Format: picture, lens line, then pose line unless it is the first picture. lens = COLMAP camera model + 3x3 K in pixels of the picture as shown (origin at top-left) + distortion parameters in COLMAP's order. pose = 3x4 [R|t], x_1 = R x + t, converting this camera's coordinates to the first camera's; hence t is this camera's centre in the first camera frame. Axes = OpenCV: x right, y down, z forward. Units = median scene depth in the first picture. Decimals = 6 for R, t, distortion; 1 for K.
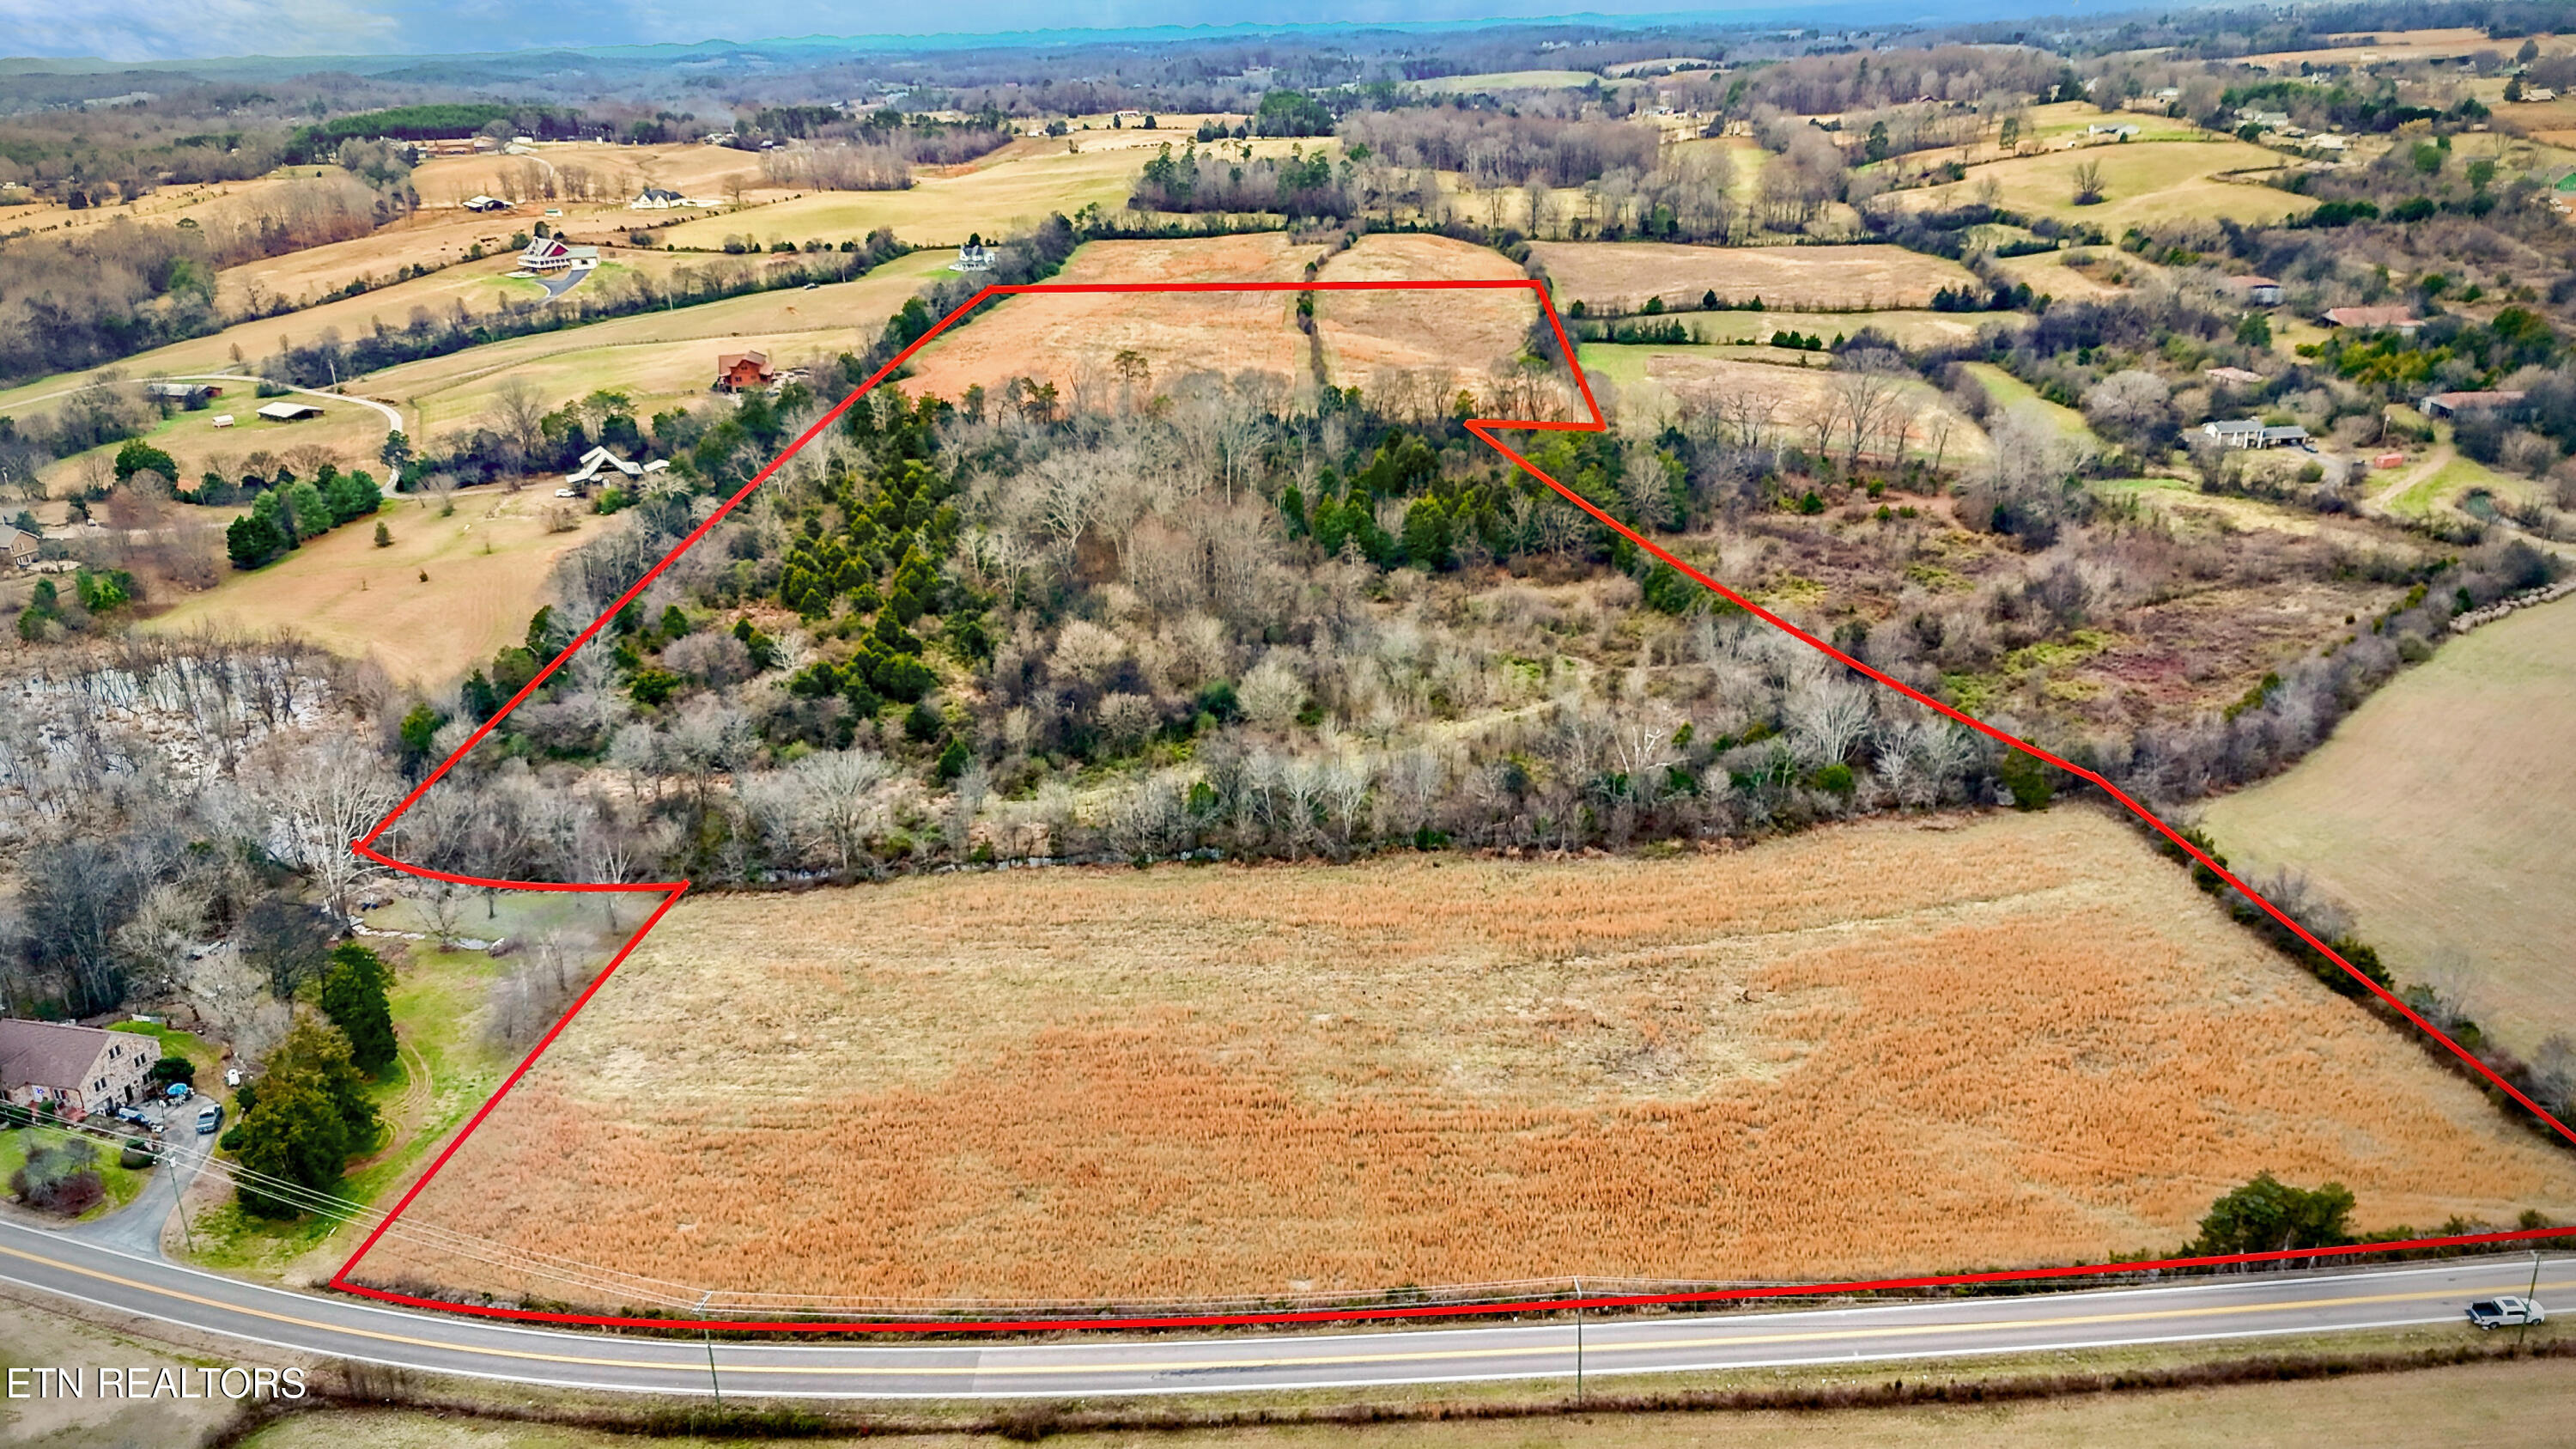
lens RADIAL K [[1859.2, 0, 1288.0], [0, 1859.2, 724.5], [0, 0, 1]] dist [0.059361, -0.058204]
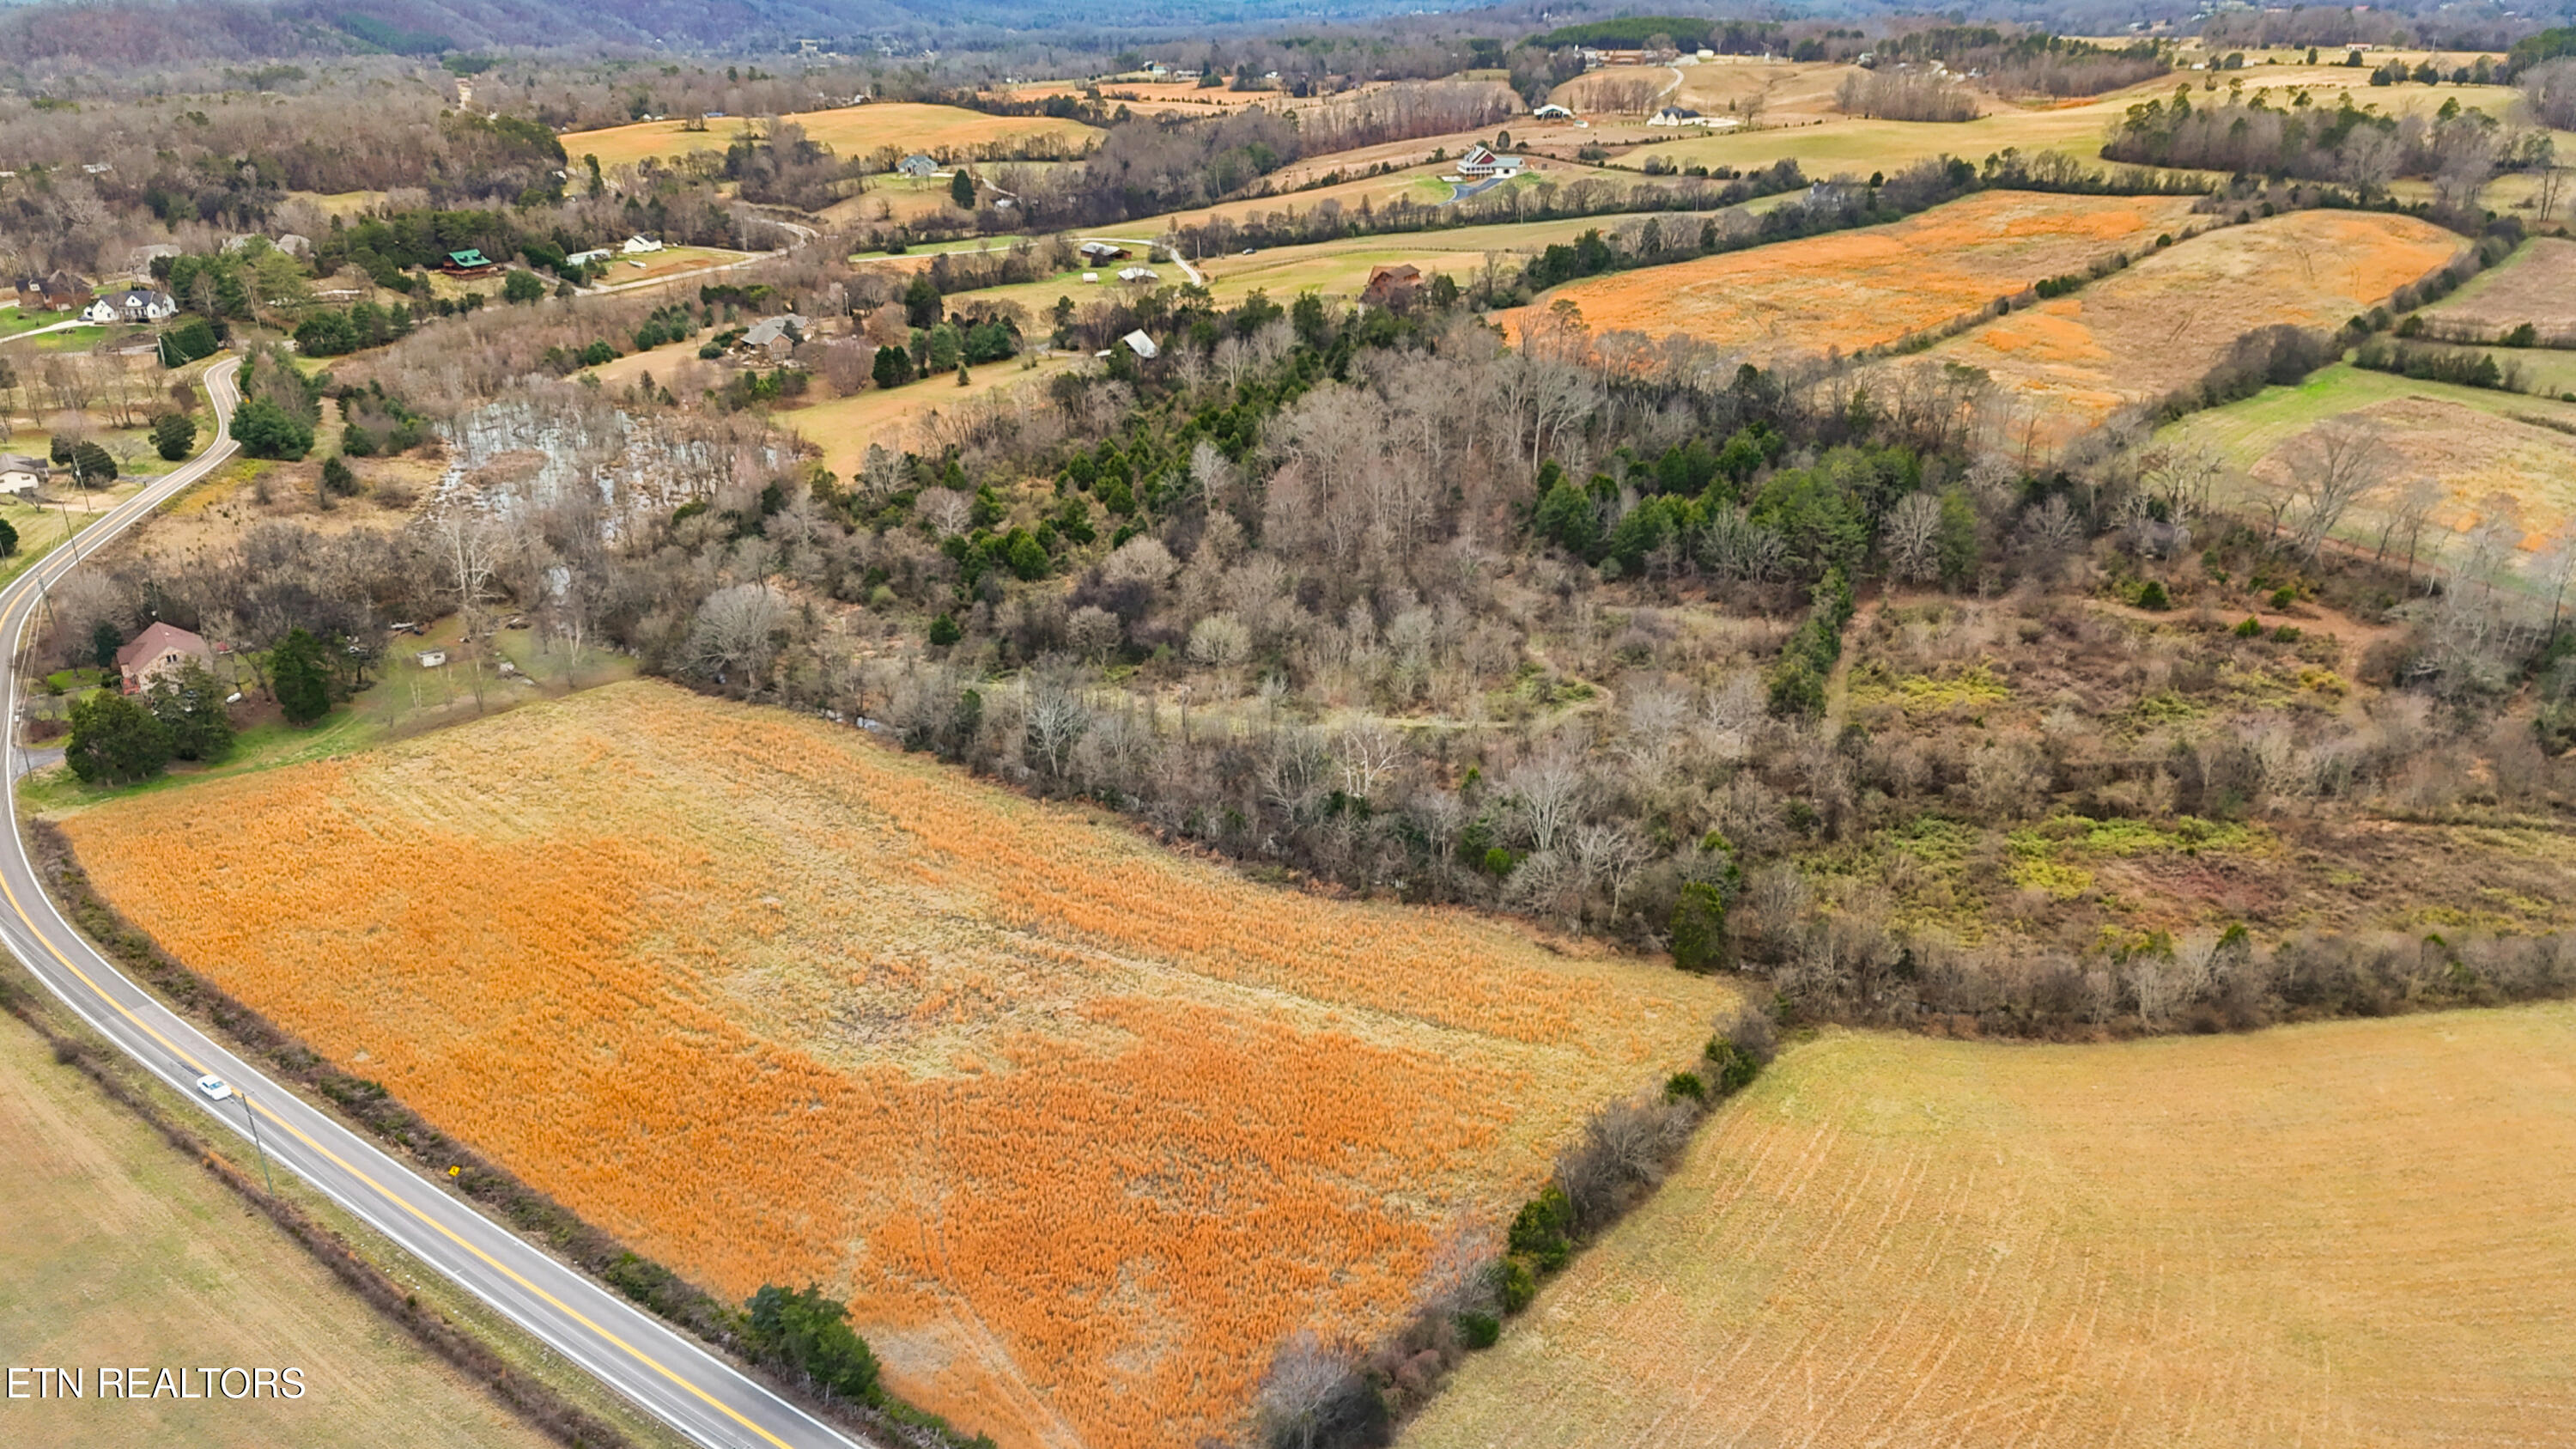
lens RADIAL K [[1859.2, 0, 1288.0], [0, 1859.2, 724.5], [0, 0, 1]] dist [0.059361, -0.058204]
pose [[0.782063, 0.251824, -0.570055, 0.258509], [-0.228401, 0.966895, 0.113786, -0.040851], [0.579837, 0.041213, 0.813689, 0.086165]]
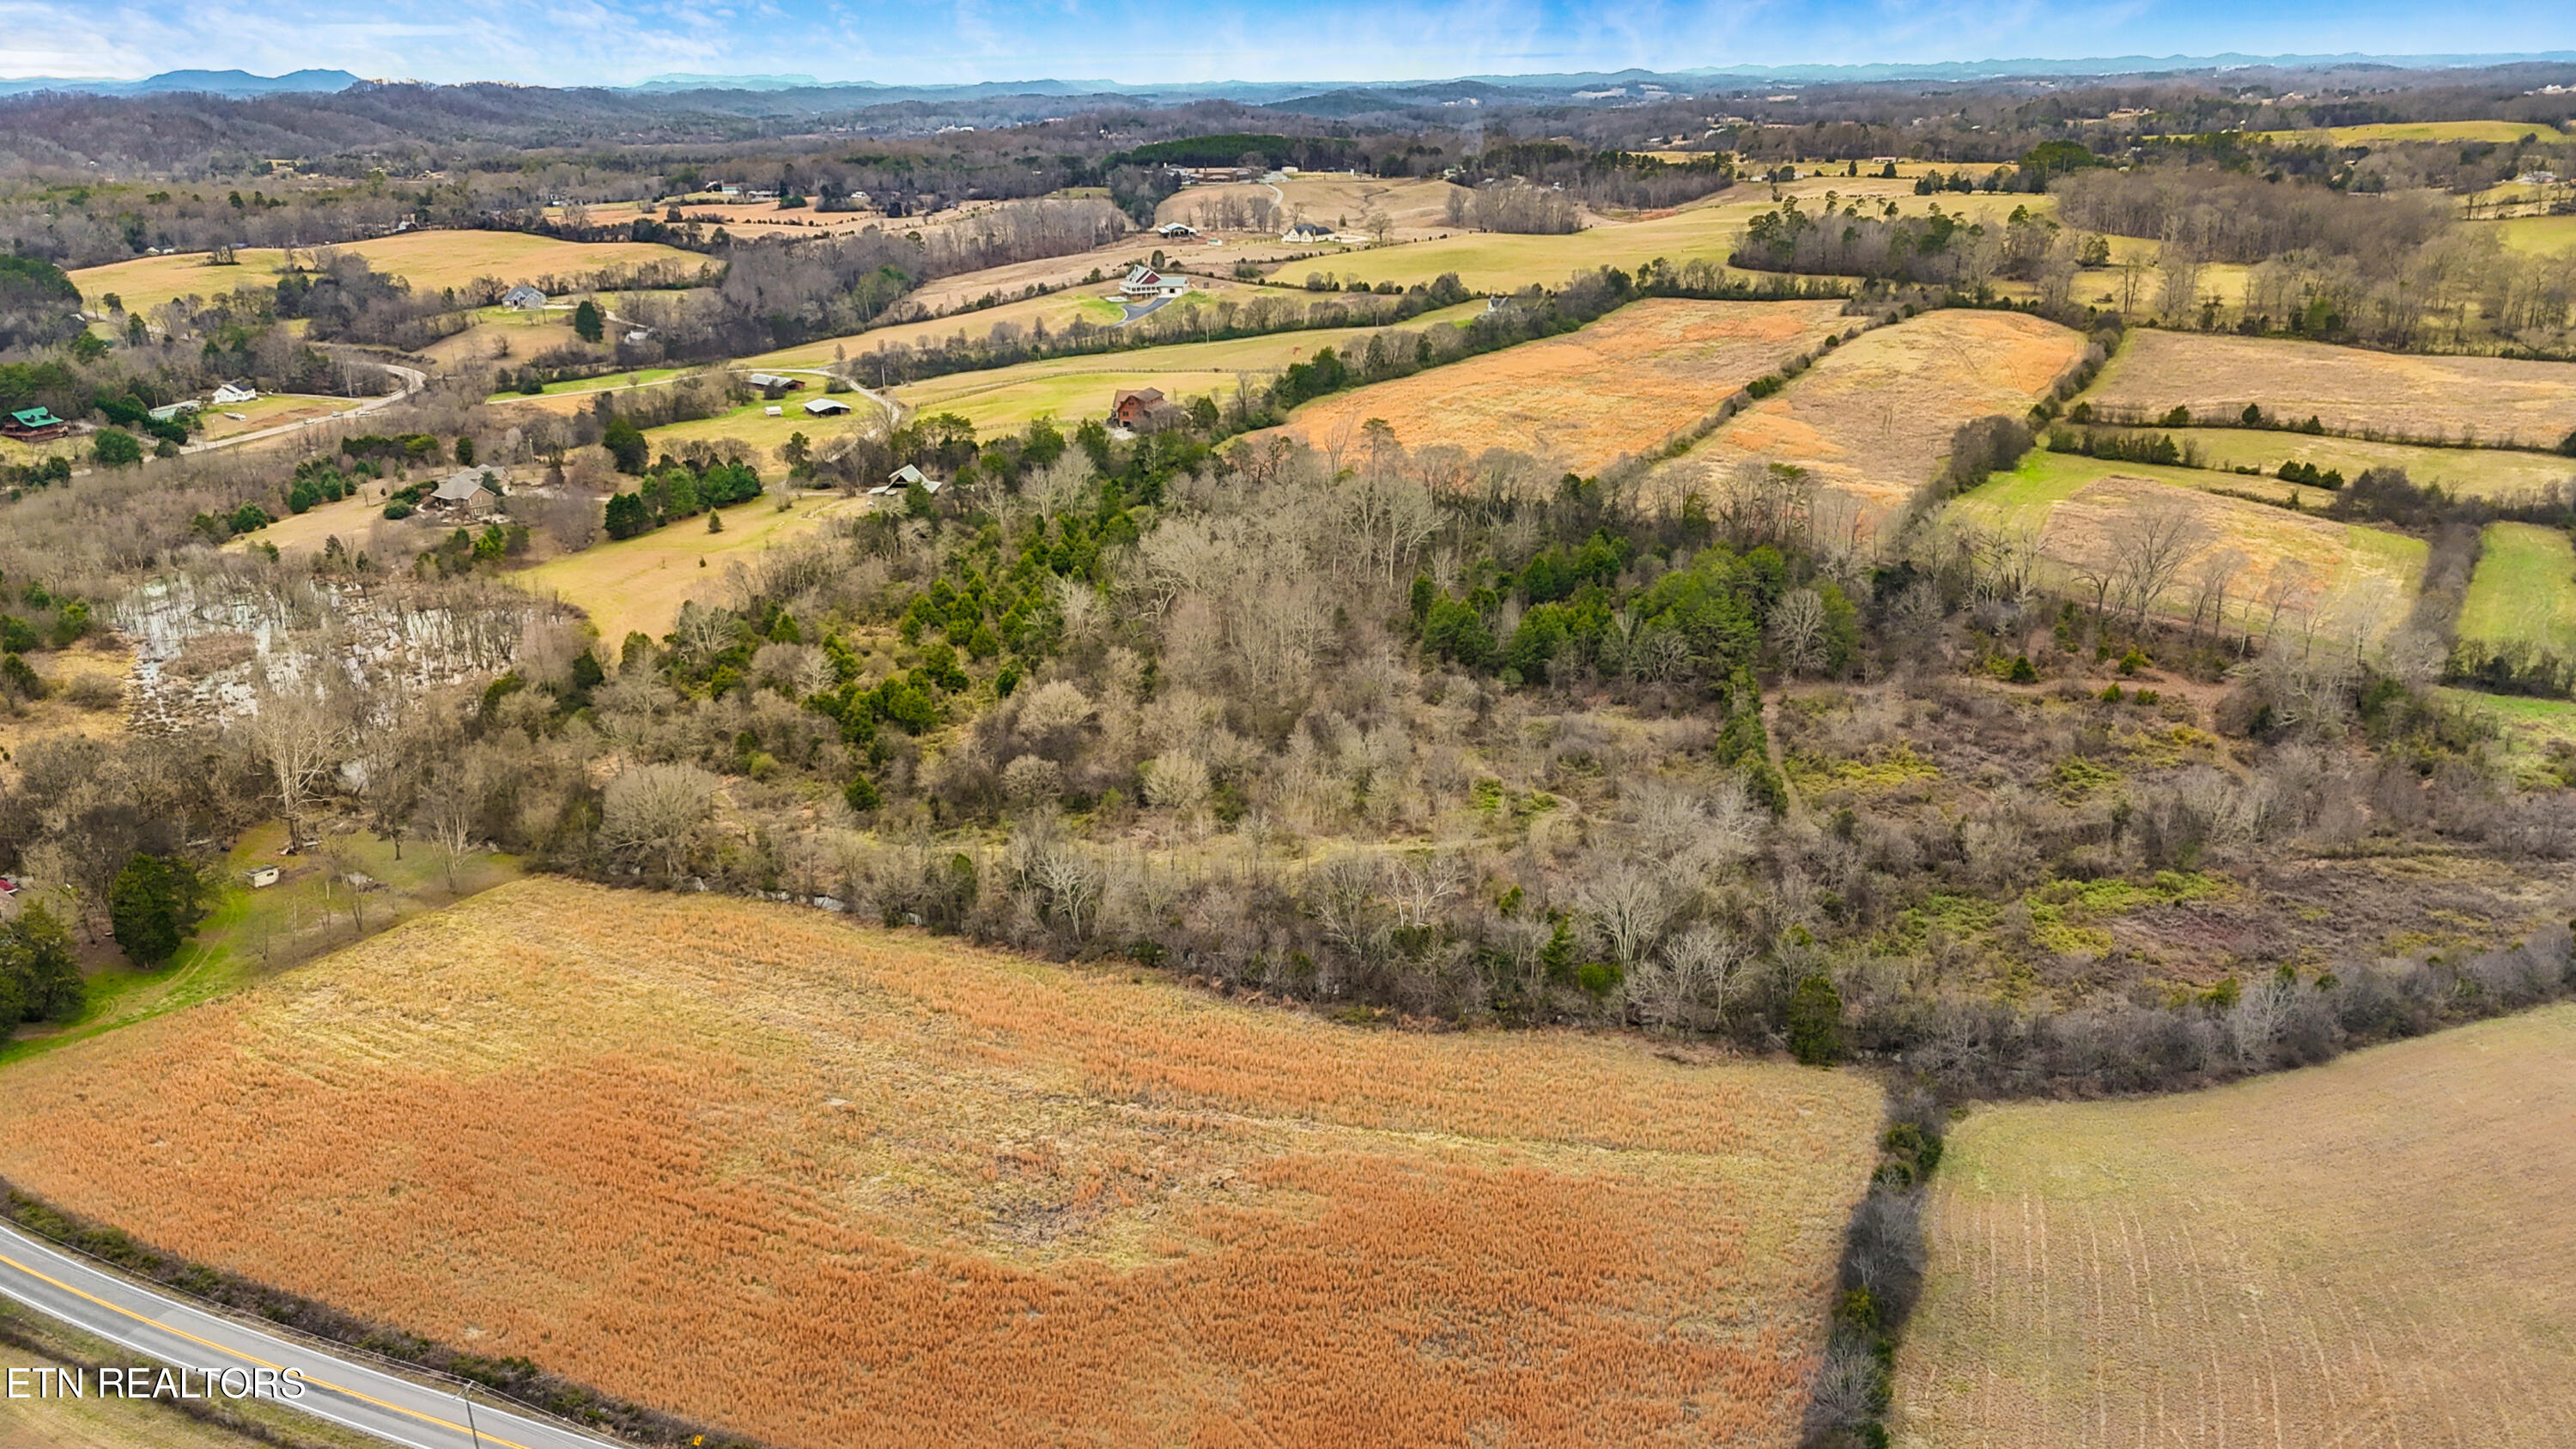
lens RADIAL K [[1936.5, 0, 1288.0], [0, 1936.5, 724.5], [0, 0, 1]] dist [0.064605, -0.067179]
pose [[0.905462, 0.150343, -0.396907, 0.187953], [-0.161118, 0.986915, 0.006274, -0.026217], [0.392657, 0.058268, 0.917837, 0.039112]]
